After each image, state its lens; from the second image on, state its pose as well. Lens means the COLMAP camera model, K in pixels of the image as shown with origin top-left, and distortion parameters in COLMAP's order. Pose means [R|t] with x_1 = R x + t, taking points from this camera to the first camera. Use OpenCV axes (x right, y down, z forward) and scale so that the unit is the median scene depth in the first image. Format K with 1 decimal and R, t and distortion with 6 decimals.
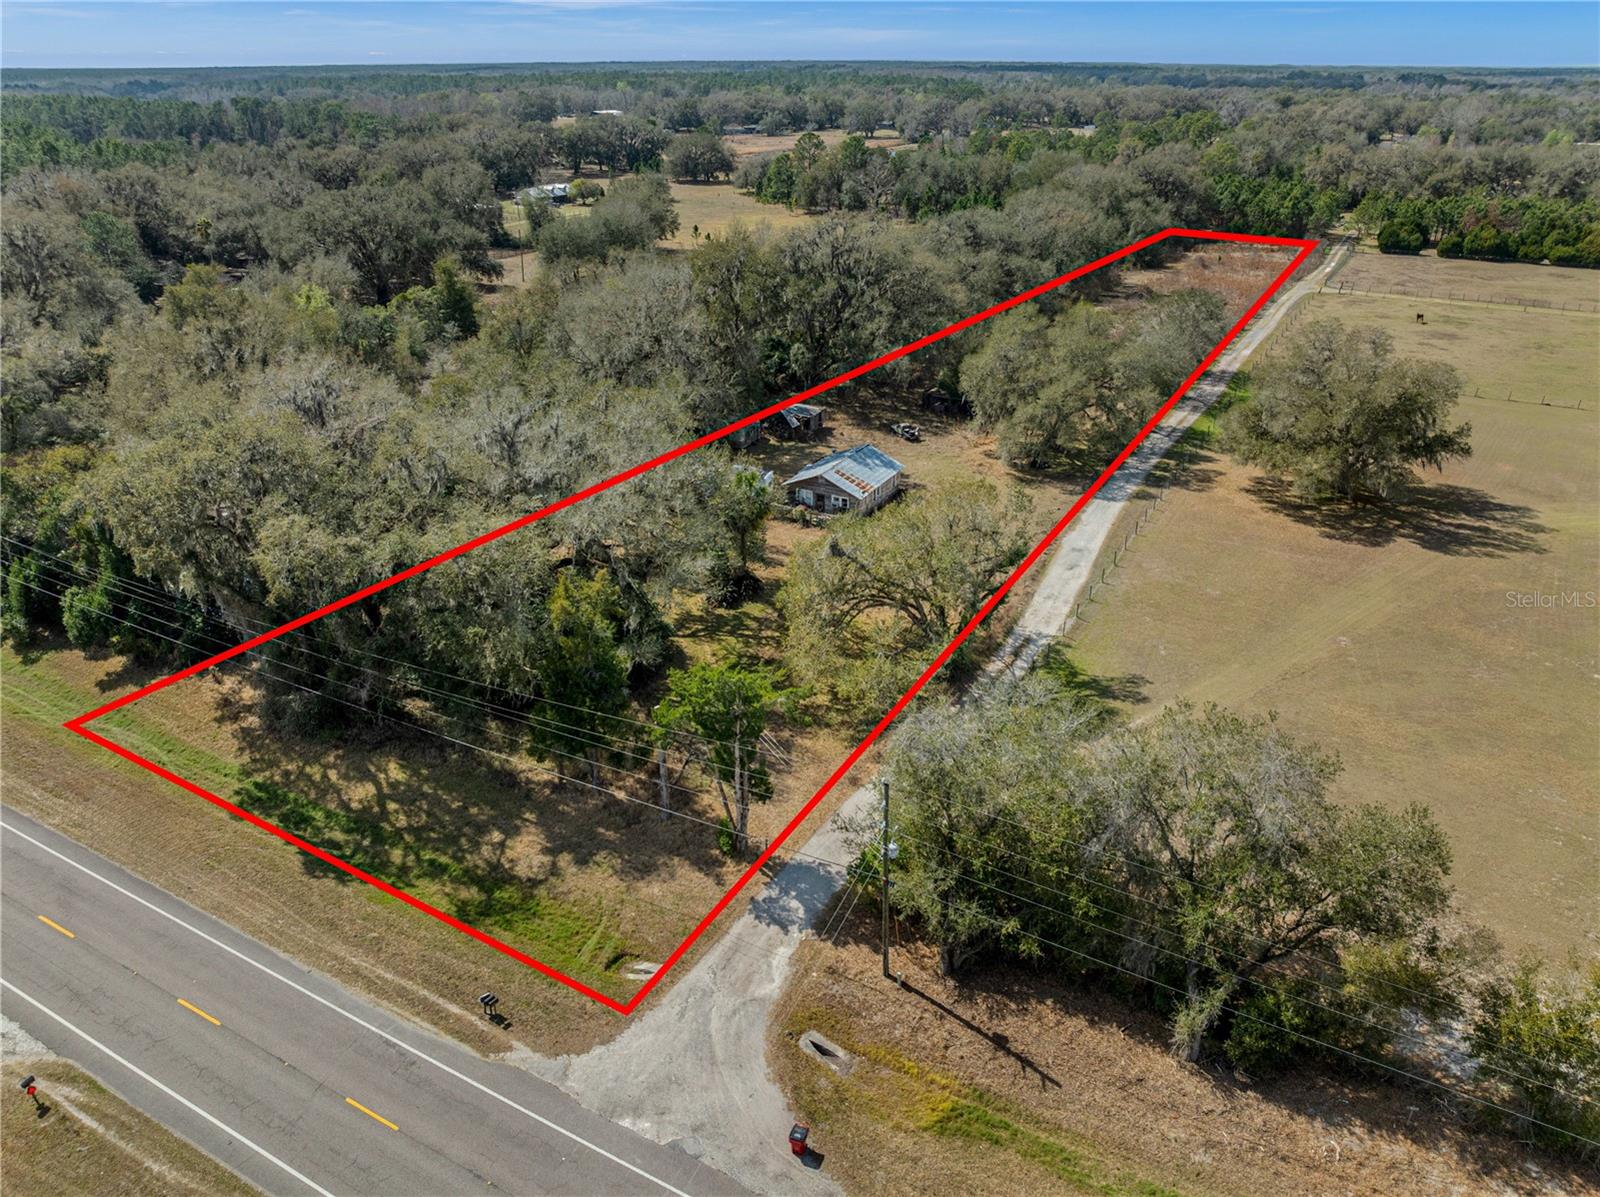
lens RADIAL K [[1123.7, 0, 801.1], [0, 1123.7, 606.0], [0, 0, 1]] dist [-0.048645, 0.017839]
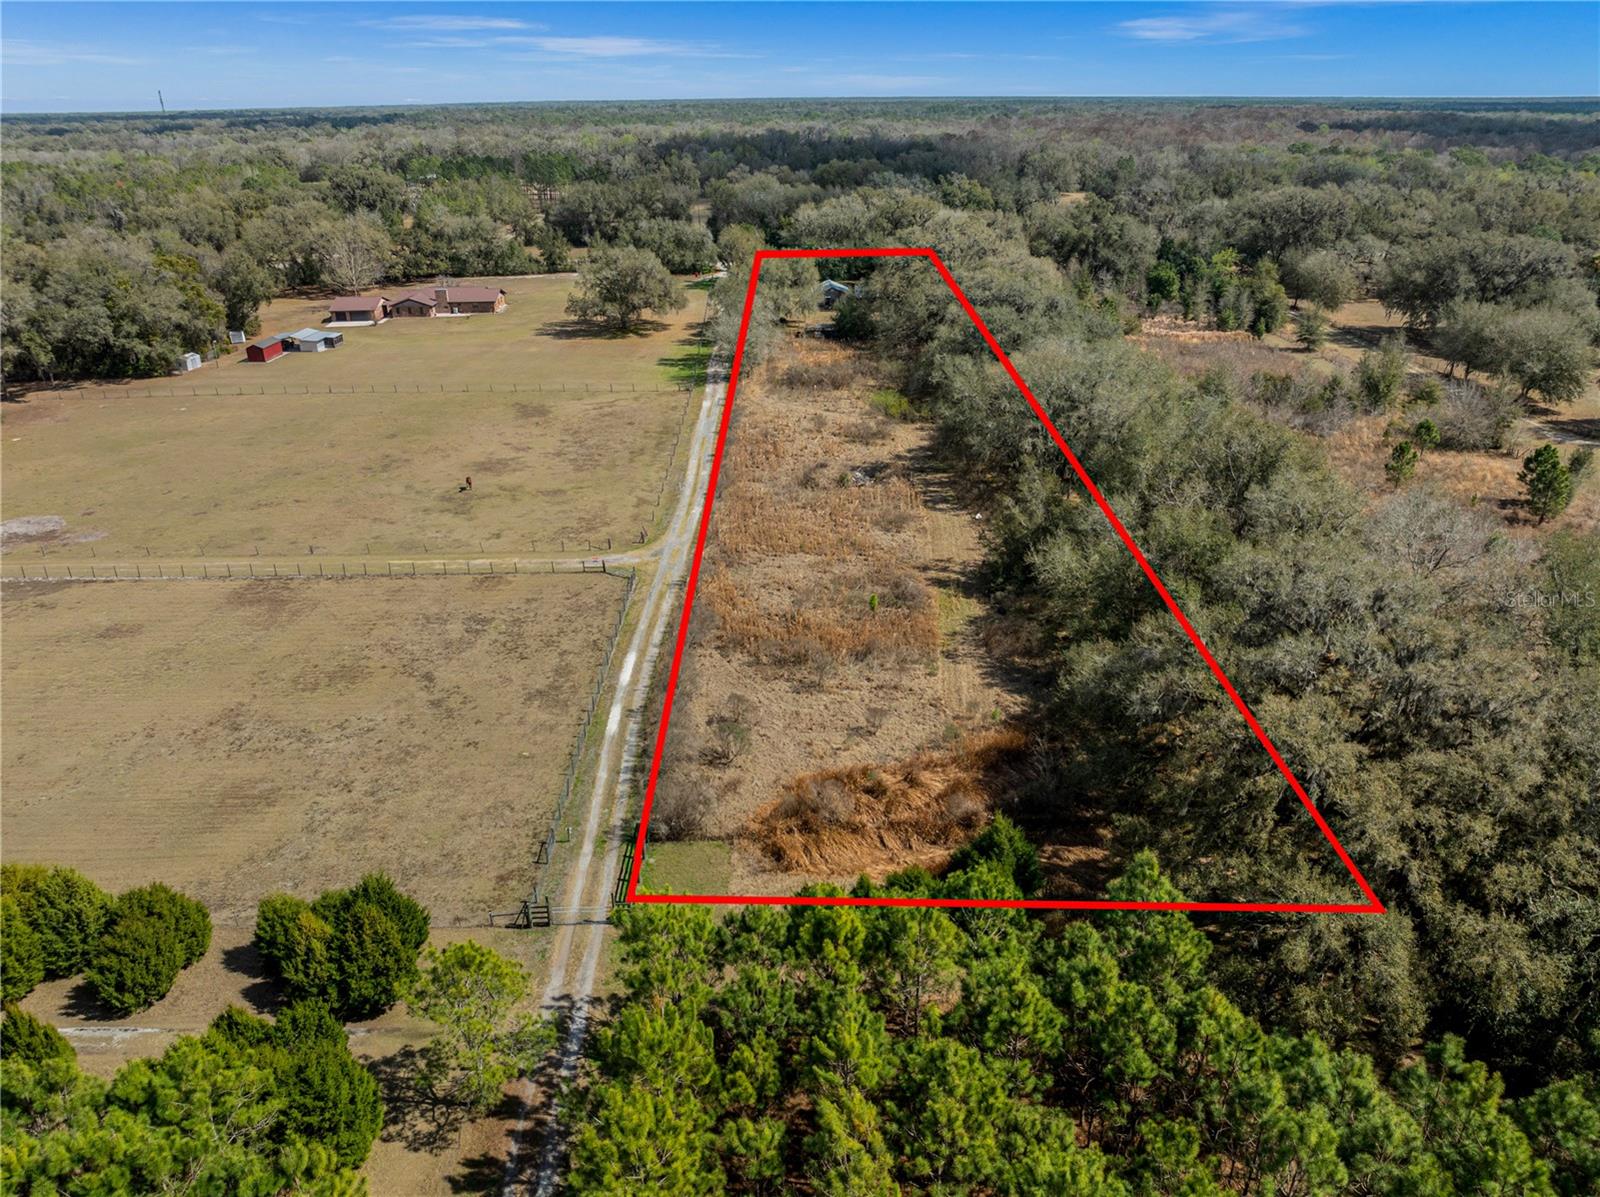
lens RADIAL K [[1123.7, 0, 796.0], [0, 1123.7, 602.5], [0, 0, 1]] dist [-0.048645, 0.017839]
pose [[-0.860028, 0.220675, -0.460060, 1.885468], [-0.215938, 0.659508, 0.720014, -1.938625], [0.462302, 0.718576, -0.519543, 3.818270]]
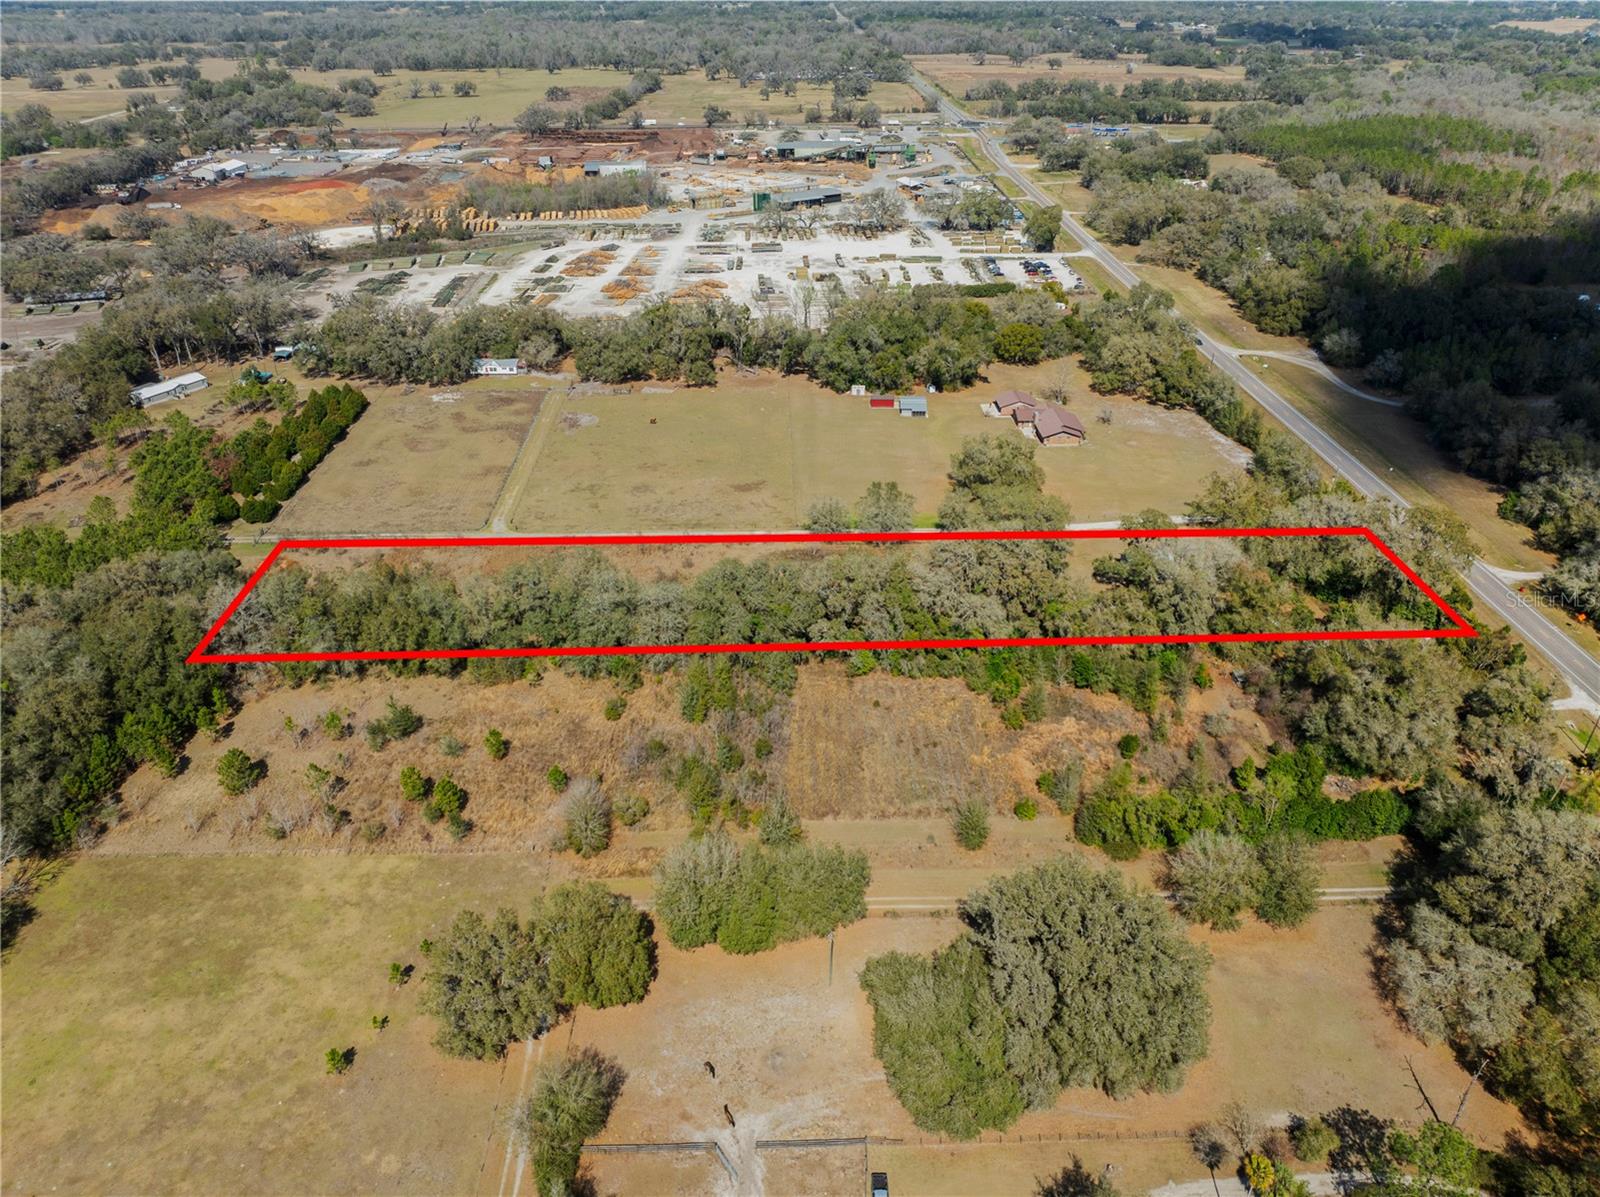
lens RADIAL K [[1123.7, 0, 802.8], [0, 1123.7, 590.2], [0, 0, 1]] dist [-0.048645, 0.017839]
pose [[-0.525068, -0.421281, 0.739477, -1.898014], [0.377028, 0.663830, 0.645895, -2.641341], [-0.762990, 0.617942, -0.189721, 2.924465]]
